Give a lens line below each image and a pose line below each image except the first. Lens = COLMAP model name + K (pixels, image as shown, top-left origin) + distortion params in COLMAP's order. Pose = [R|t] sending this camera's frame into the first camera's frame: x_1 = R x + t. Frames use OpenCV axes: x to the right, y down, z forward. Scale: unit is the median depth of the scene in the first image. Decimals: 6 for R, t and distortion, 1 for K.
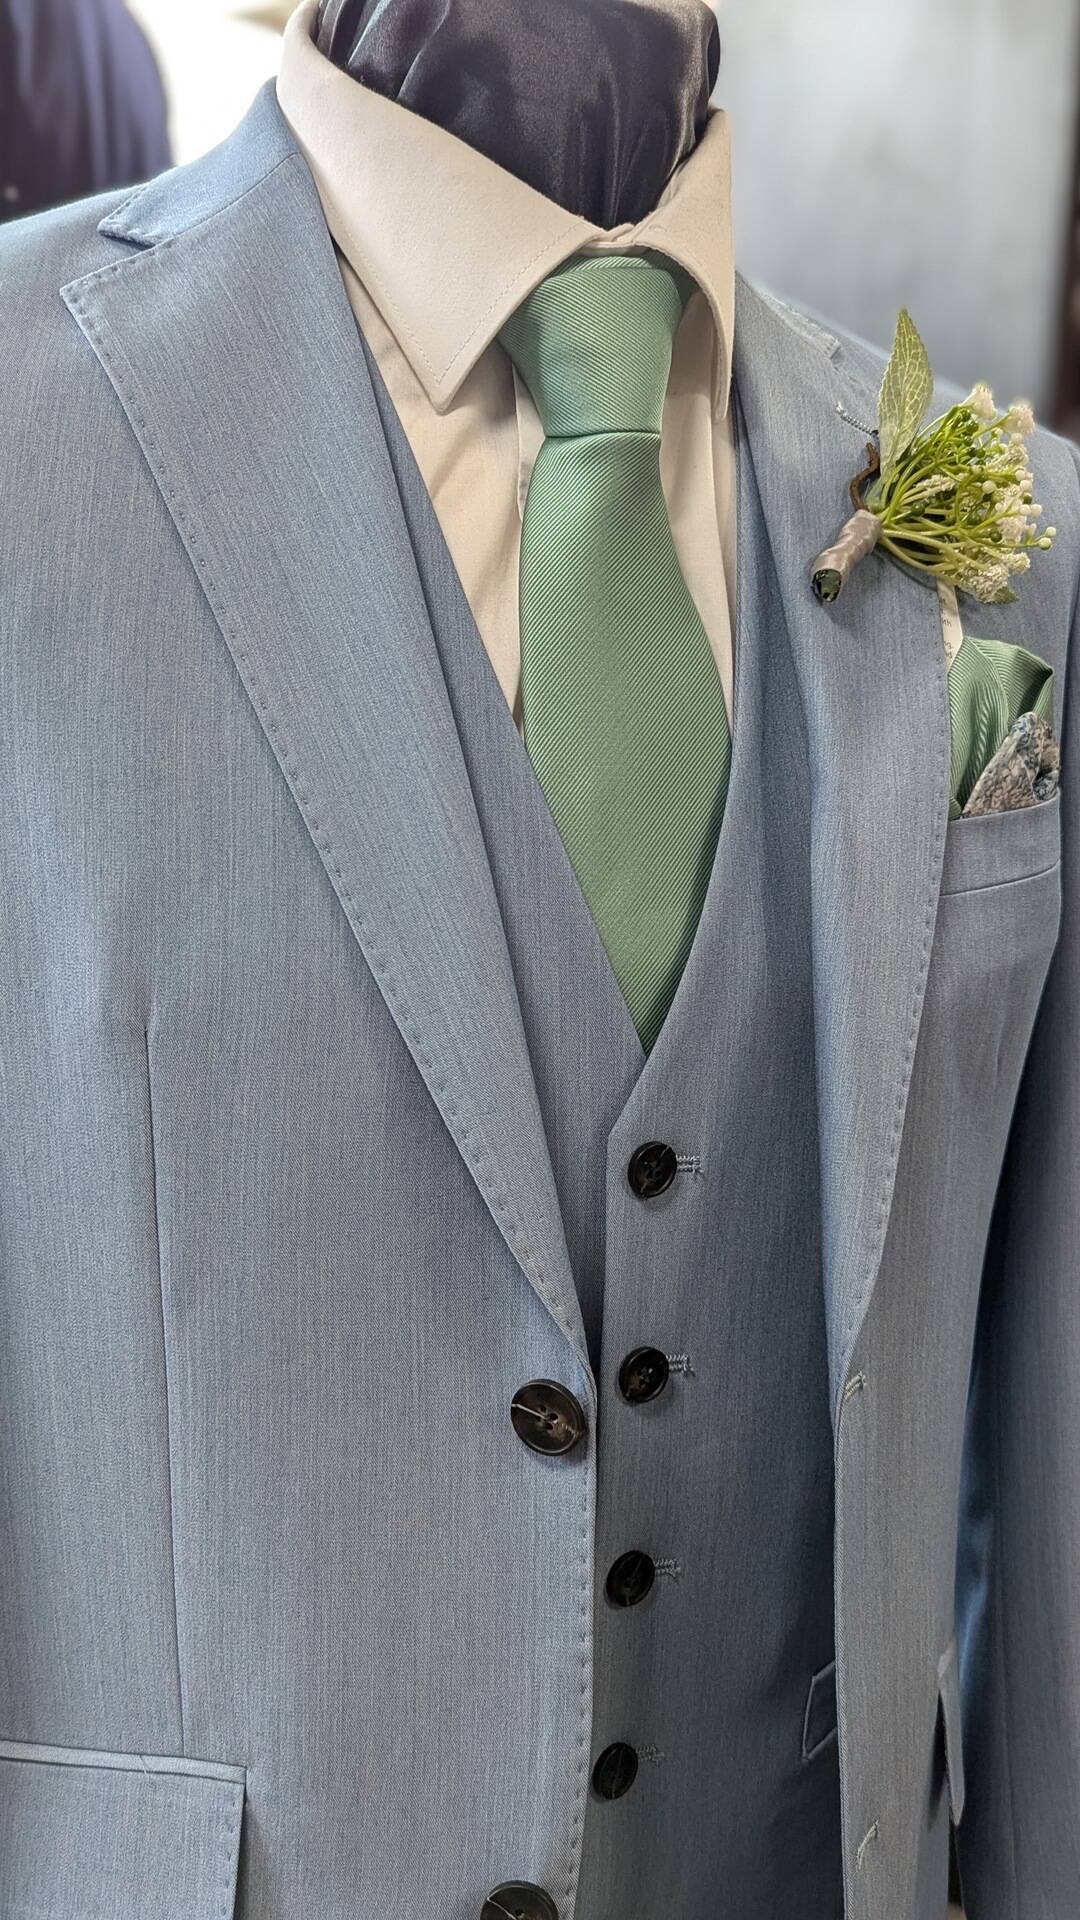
lens RADIAL K [[2080.6, 0, 540.0], [0, 2080.6, 960.0], [0, 0, 1]] dist [0.127727, -0.411514]
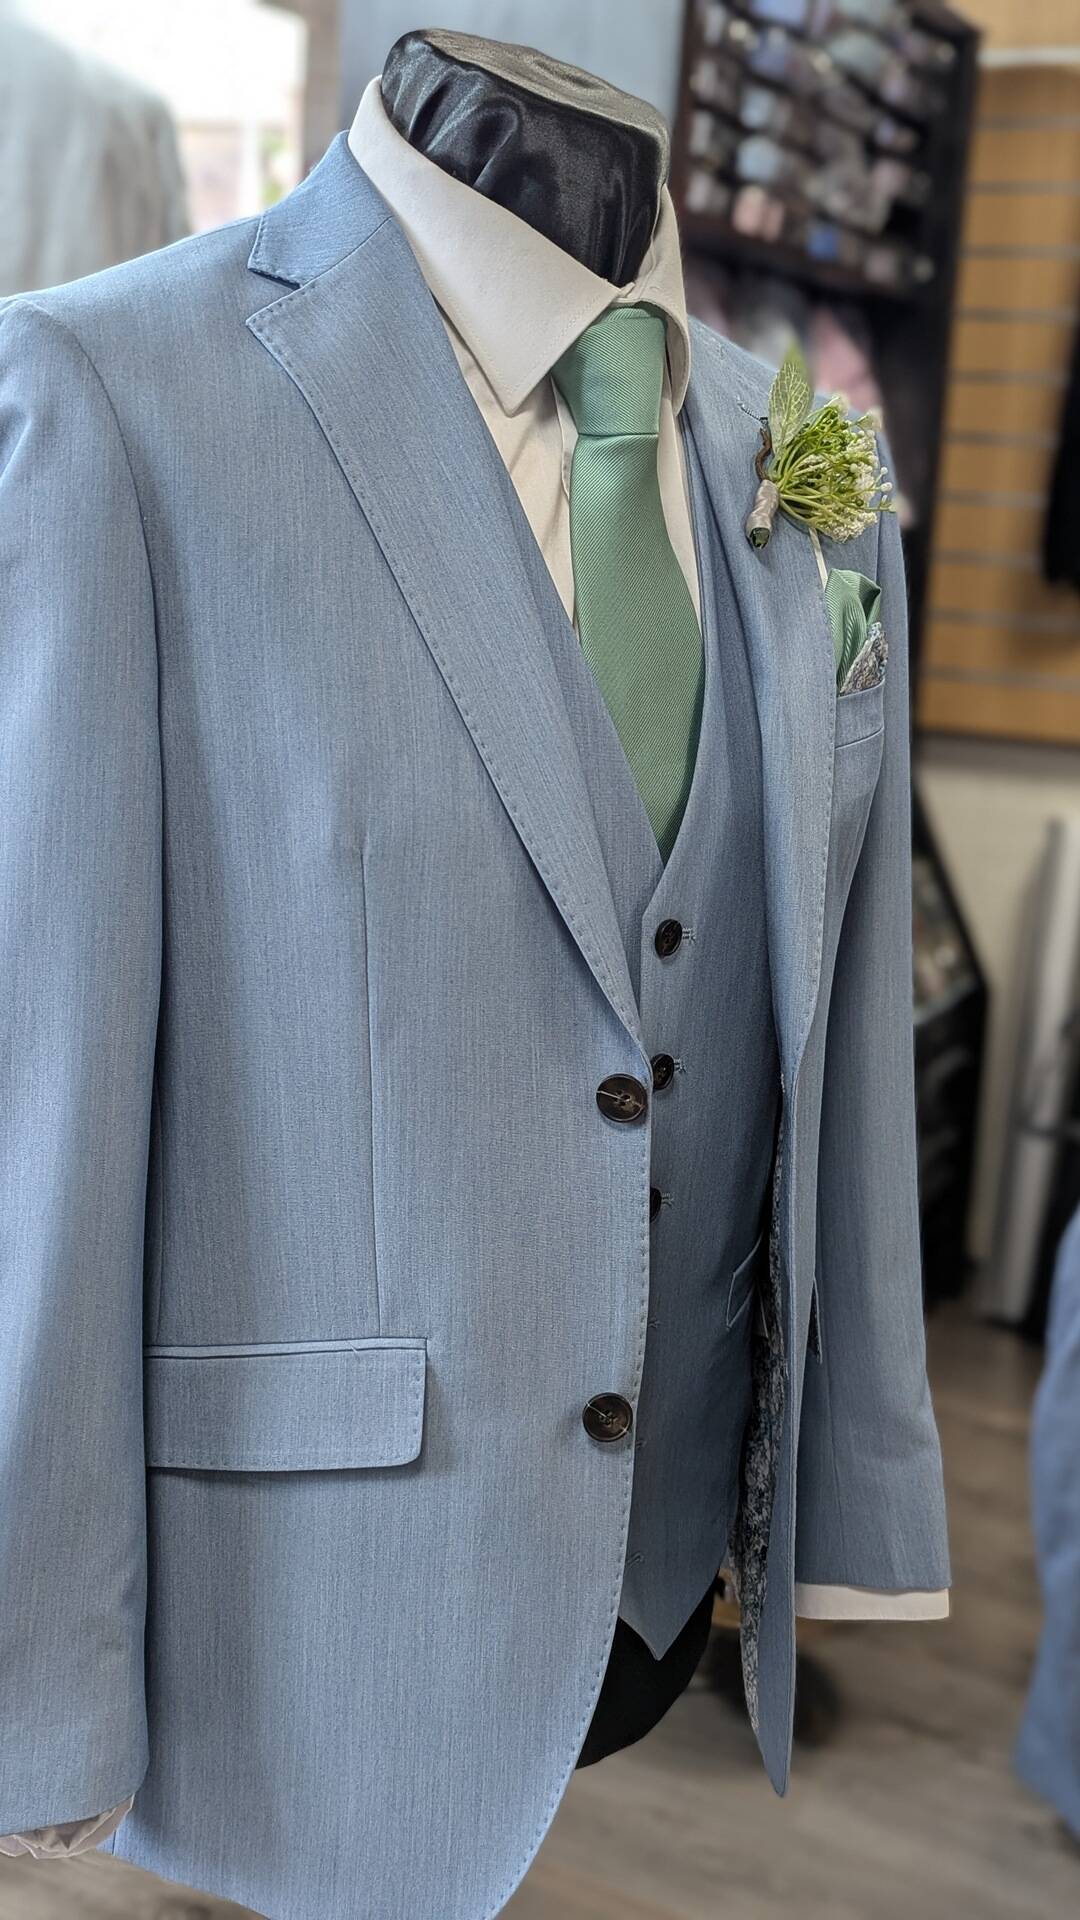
lens RADIAL K [[2080.6, 0, 540.0], [0, 2080.6, 960.0], [0, 0, 1]] dist [0.127727, -0.411514]
pose [[0.971062, -0.038083, 0.235772, -0.389560], [0.015091, 0.995016, 0.098564, -0.033042], [-0.238351, -0.092154, 0.966797, -0.433429]]
